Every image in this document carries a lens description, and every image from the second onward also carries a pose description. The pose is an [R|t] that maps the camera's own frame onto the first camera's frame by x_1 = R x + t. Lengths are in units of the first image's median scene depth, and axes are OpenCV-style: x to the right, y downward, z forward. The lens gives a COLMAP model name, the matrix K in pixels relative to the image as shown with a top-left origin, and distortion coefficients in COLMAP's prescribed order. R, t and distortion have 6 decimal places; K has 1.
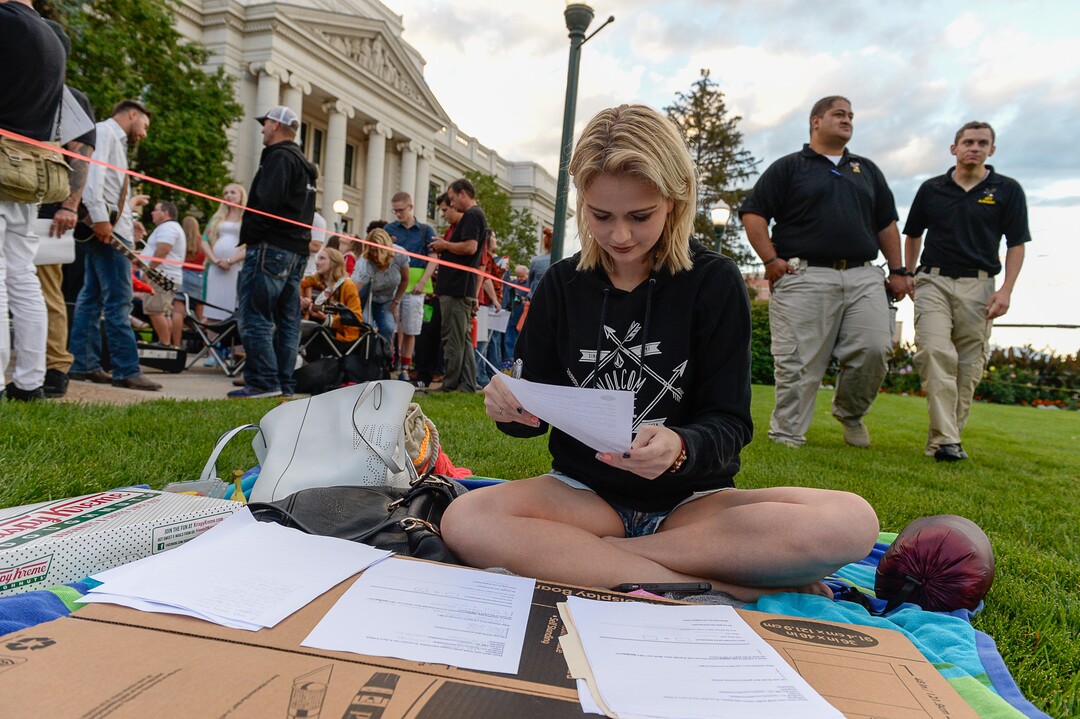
lens RADIAL K [[745.4, 0, 540.0], [0, 745.4, 359.5], [0, 0, 1]] dist [0.006356, 0.002498]
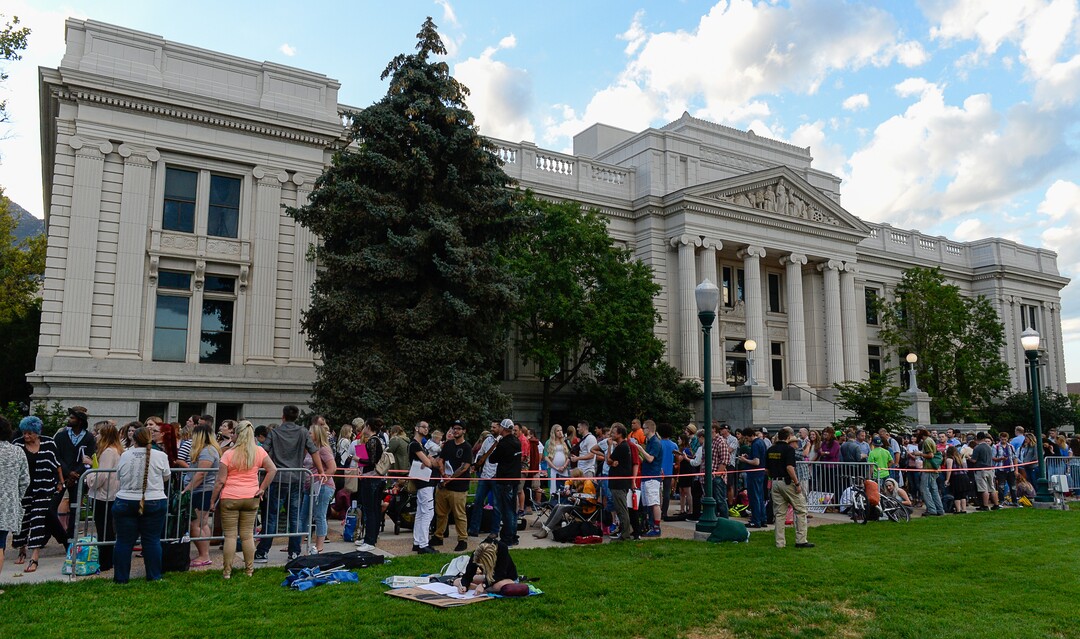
lens RADIAL K [[787.5, 0, 540.0], [0, 787.5, 319.5], [0, 0, 1]] dist [0.000640, -0.000220]
pose [[0.802927, -0.168128, -0.571875, 0.135536], [0.060846, 0.977504, -0.201951, -0.016740], [0.592964, 0.127355, 0.795094, -0.118931]]
